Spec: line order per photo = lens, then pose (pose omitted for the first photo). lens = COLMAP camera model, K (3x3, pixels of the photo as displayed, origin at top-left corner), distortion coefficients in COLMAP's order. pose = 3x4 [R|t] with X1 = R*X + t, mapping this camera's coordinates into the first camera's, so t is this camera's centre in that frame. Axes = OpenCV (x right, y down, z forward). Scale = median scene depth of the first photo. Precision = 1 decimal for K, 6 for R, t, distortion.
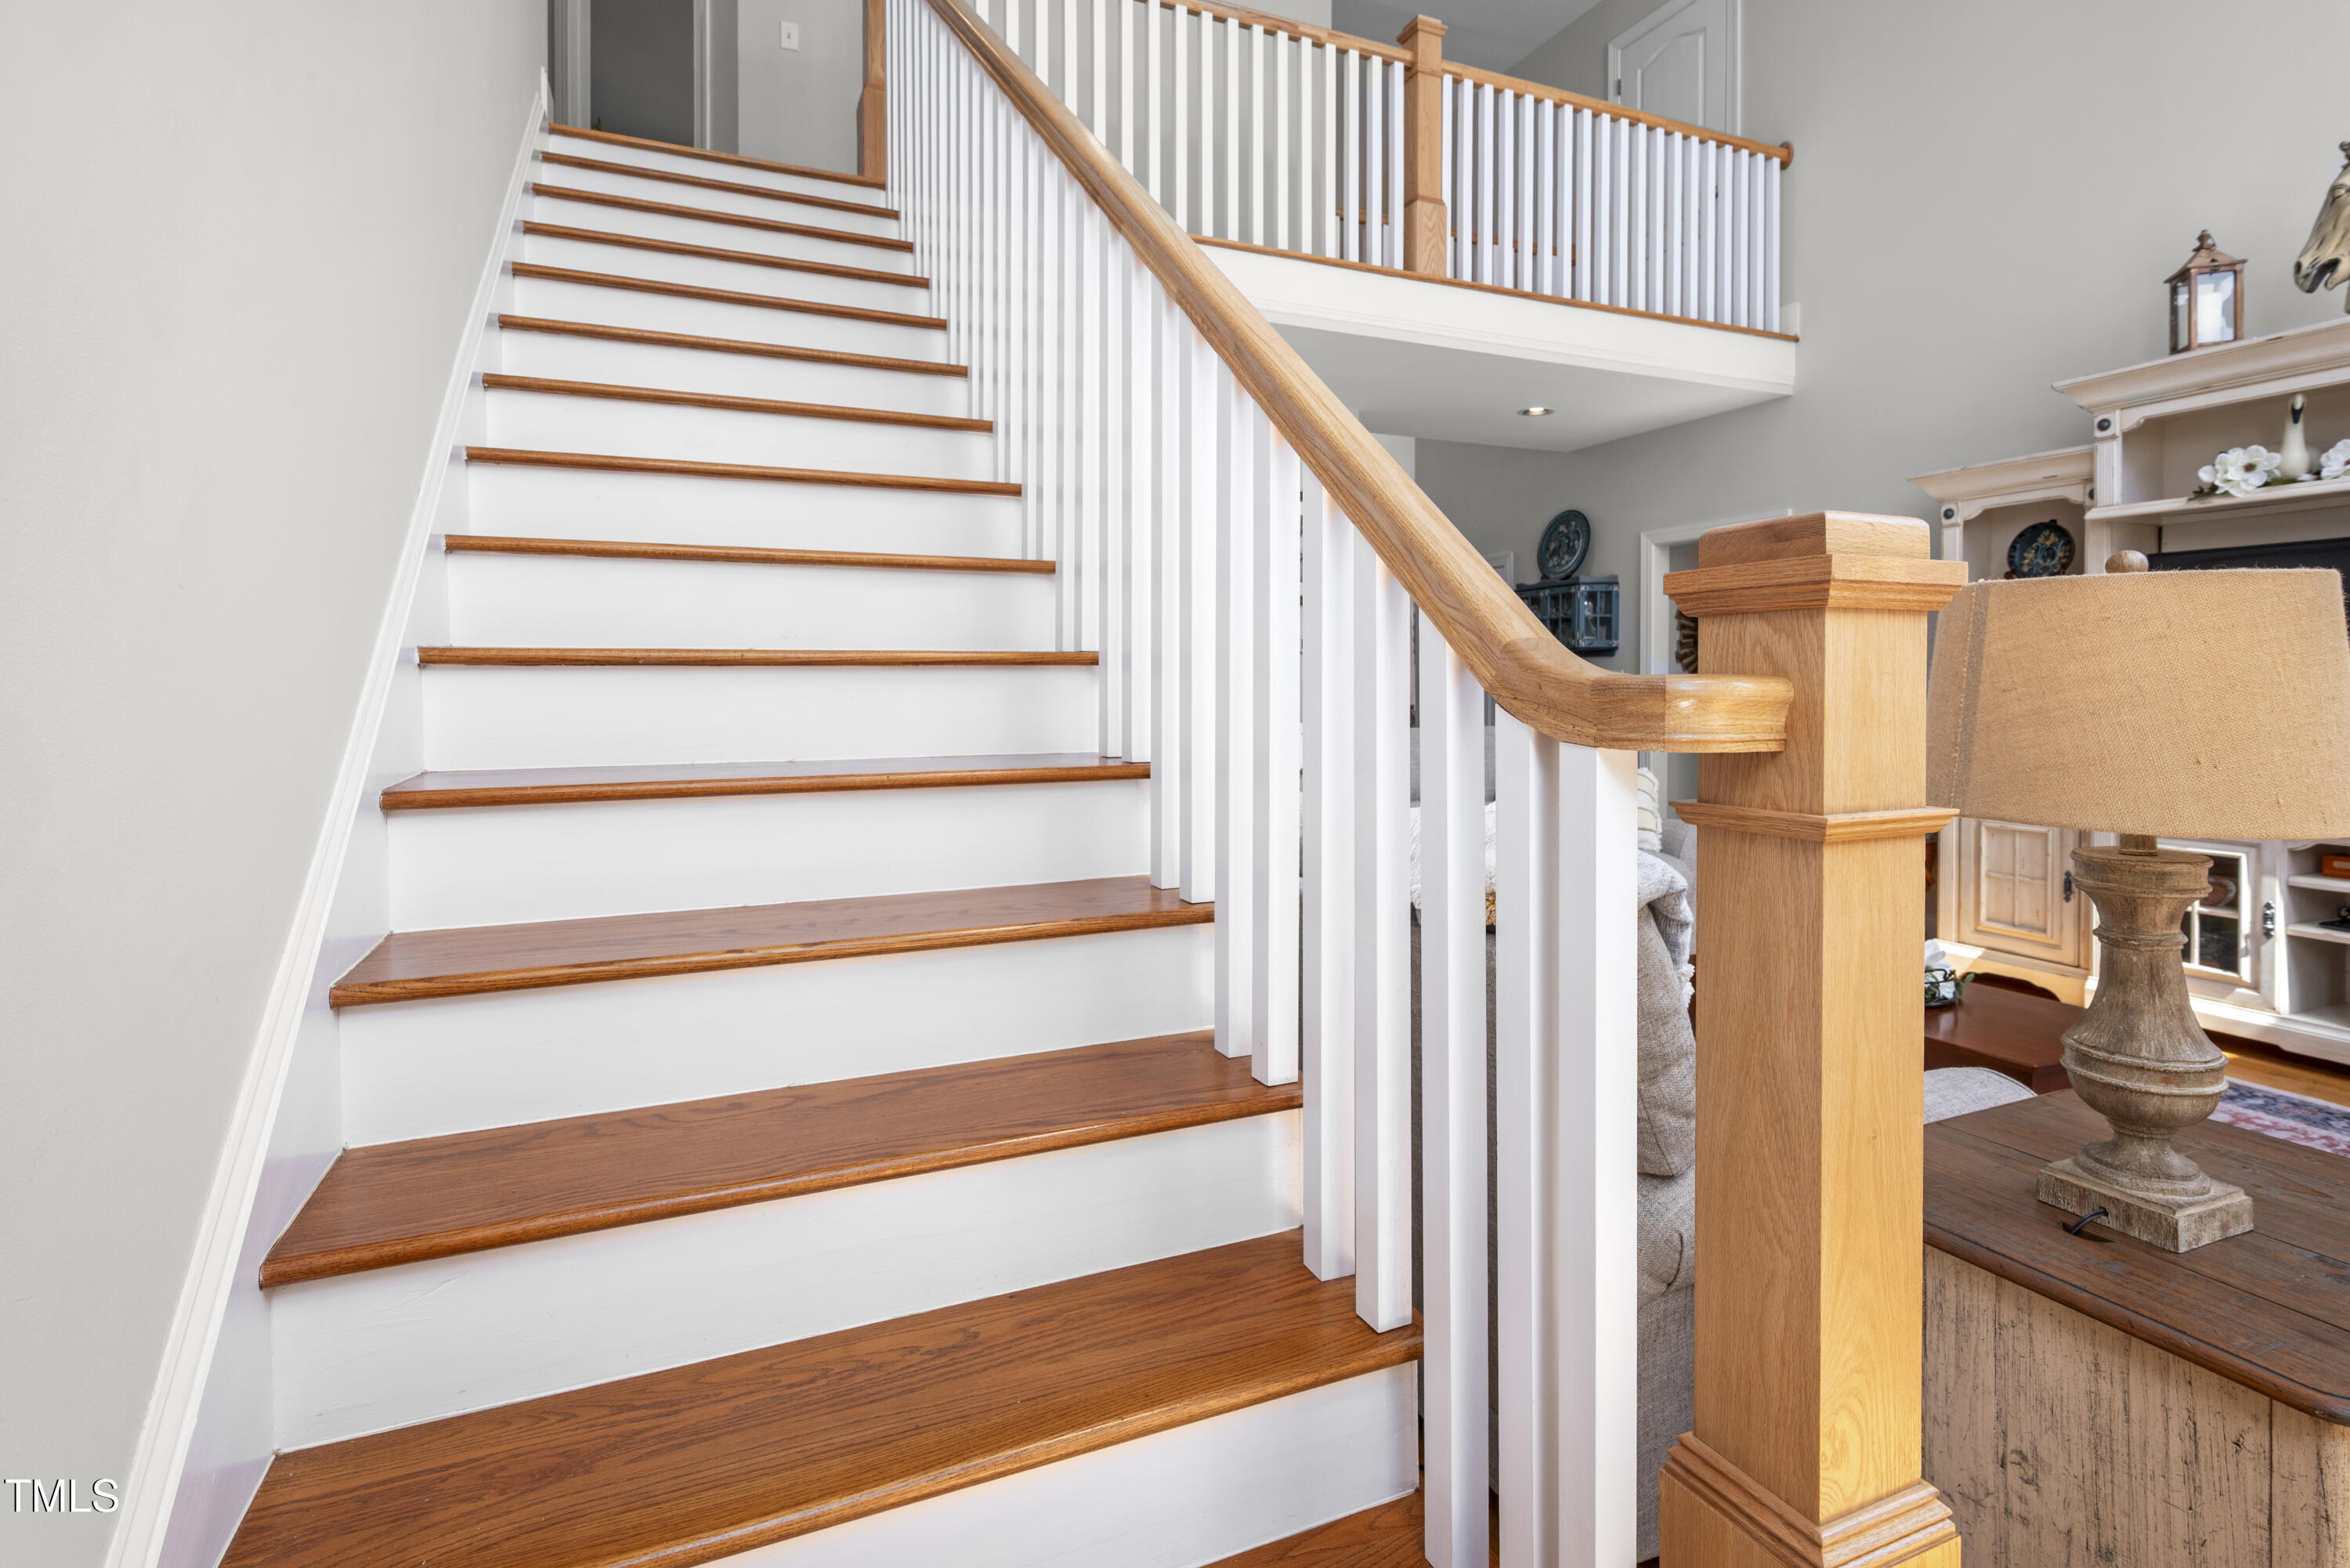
lens RADIAL K [[1158.1, 0, 1186.8], [0, 1158.1, 698.3], [0, 0, 1]] dist [0.000089, 0.000169]
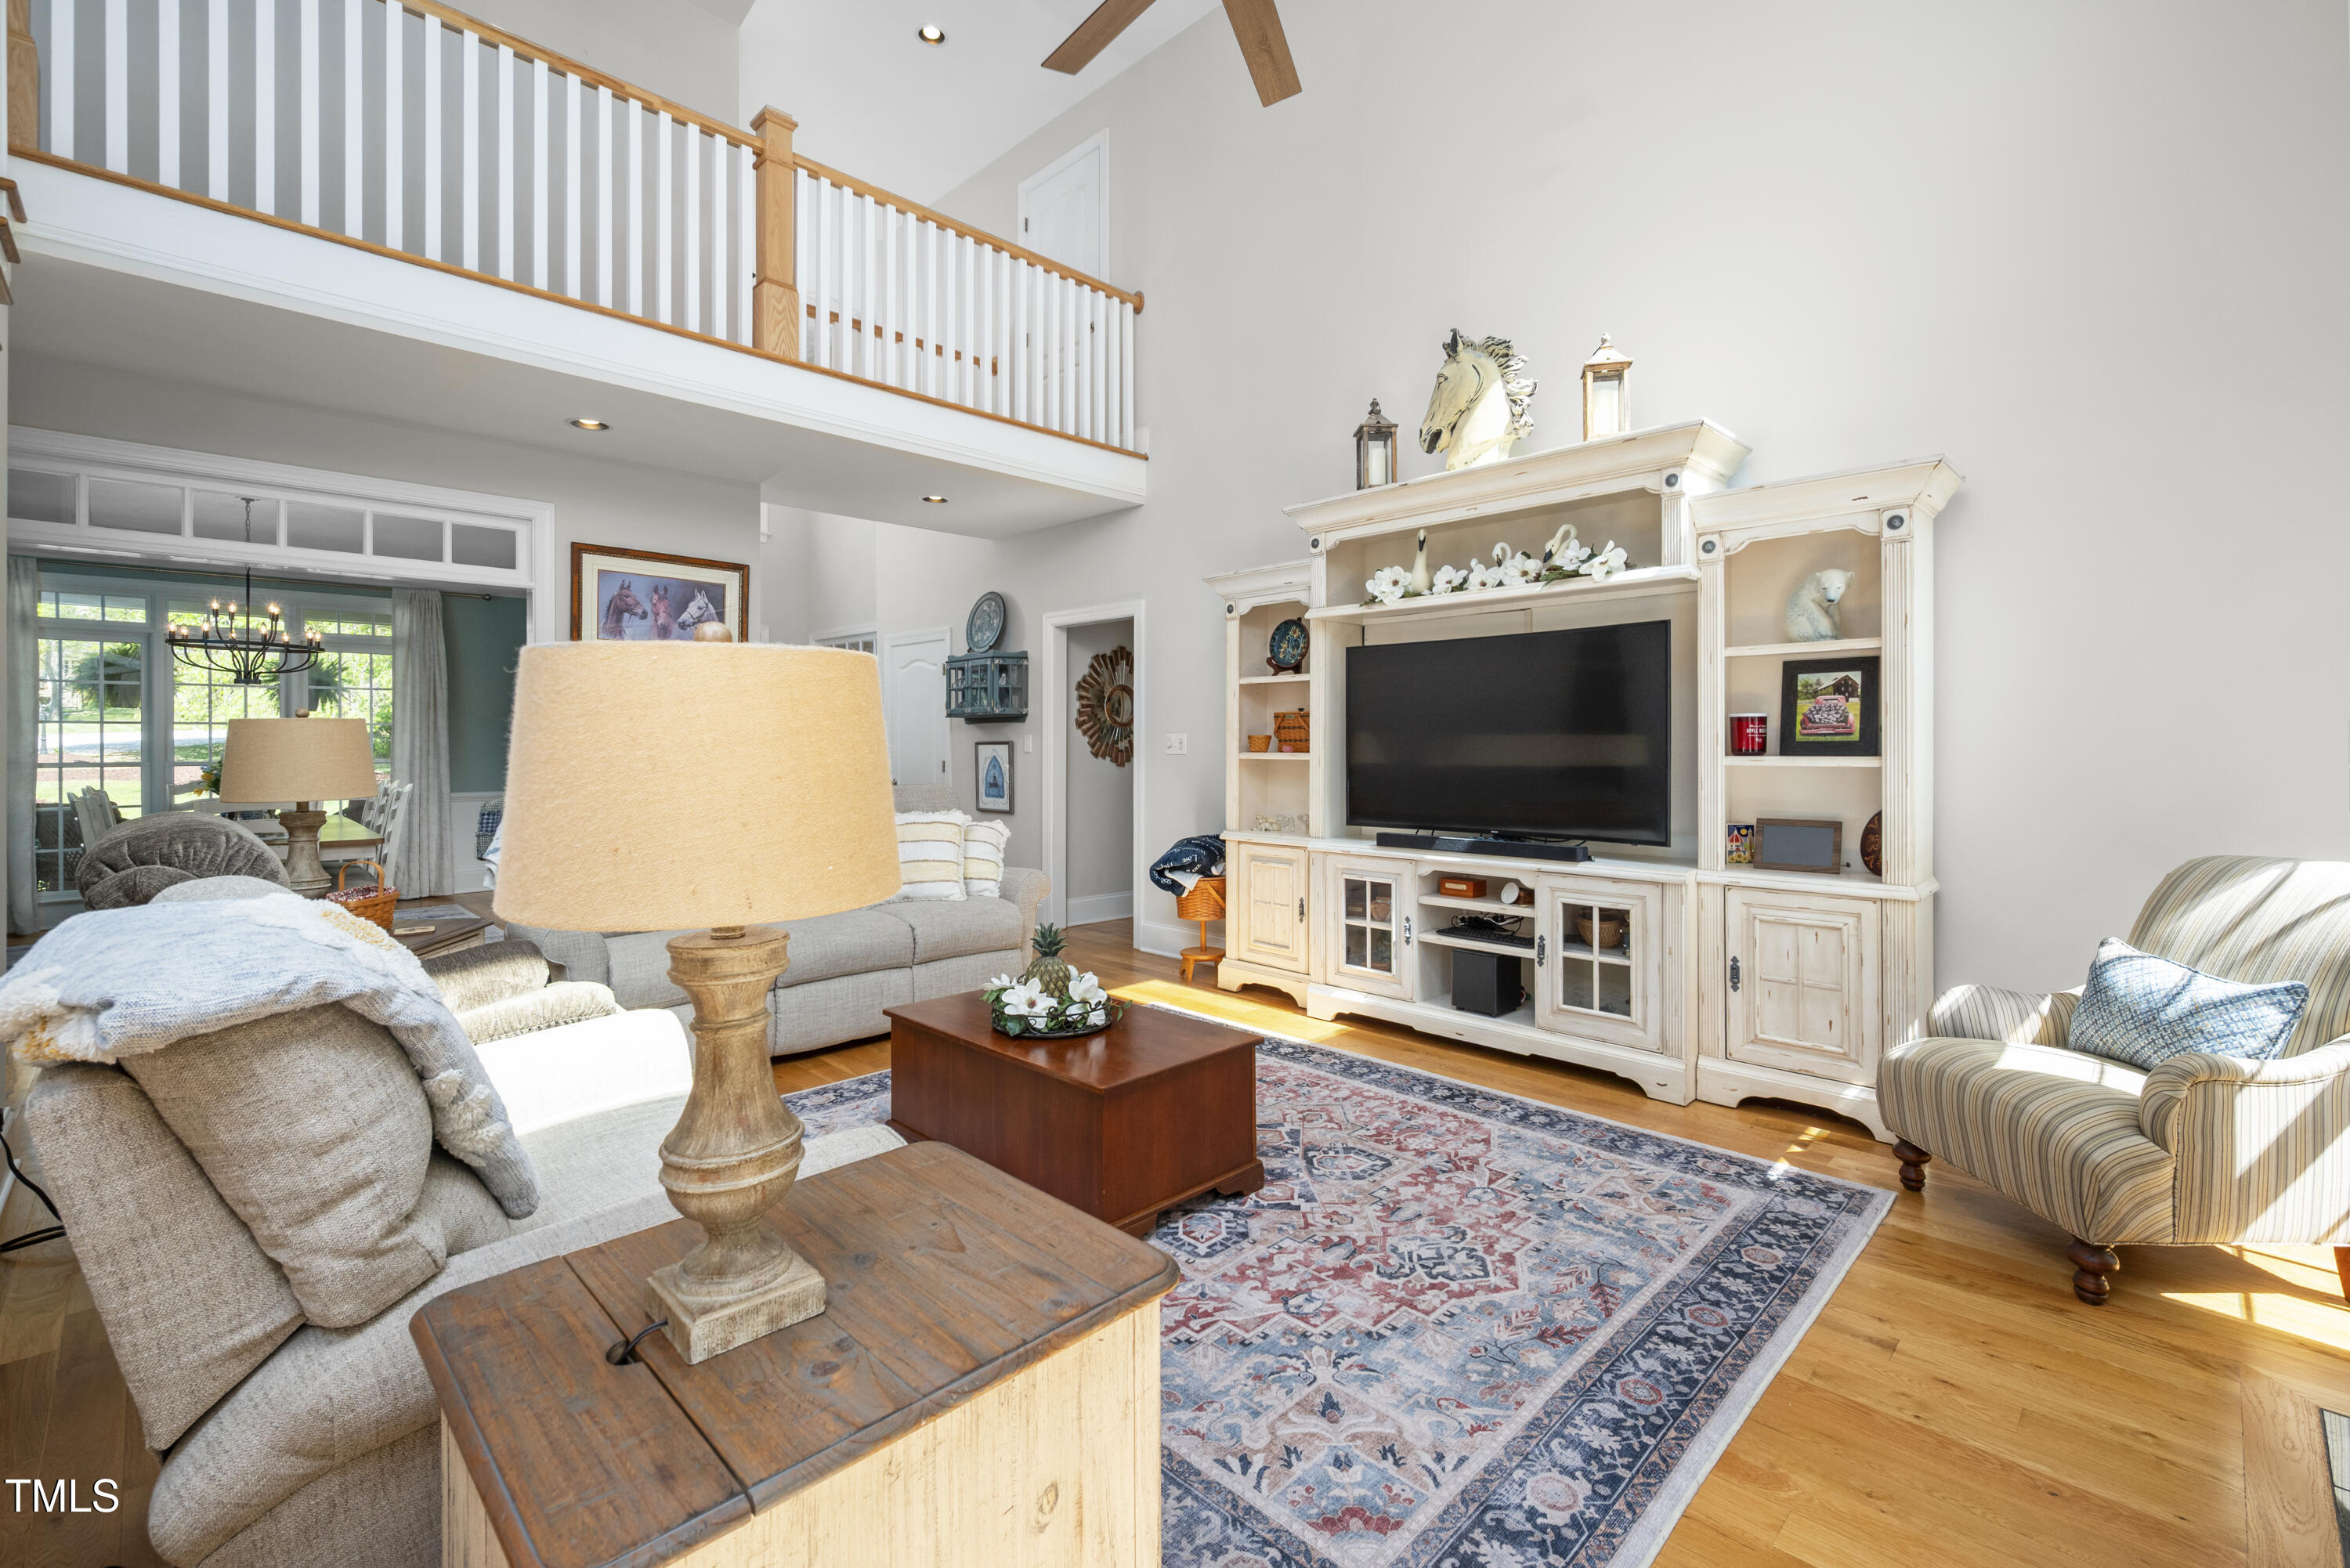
lens RADIAL K [[1021.9, 0, 1181.6], [0, 1021.9, 740.0], [0, 0, 1]] dist [-0.000241, -0.000107]
pose [[0.930237, 0.004241, 0.366934, 0.252225], [0.001641, 0.999875, -0.015718, -0.004458], [-0.366955, 0.015223, 0.930114, 0.019535]]
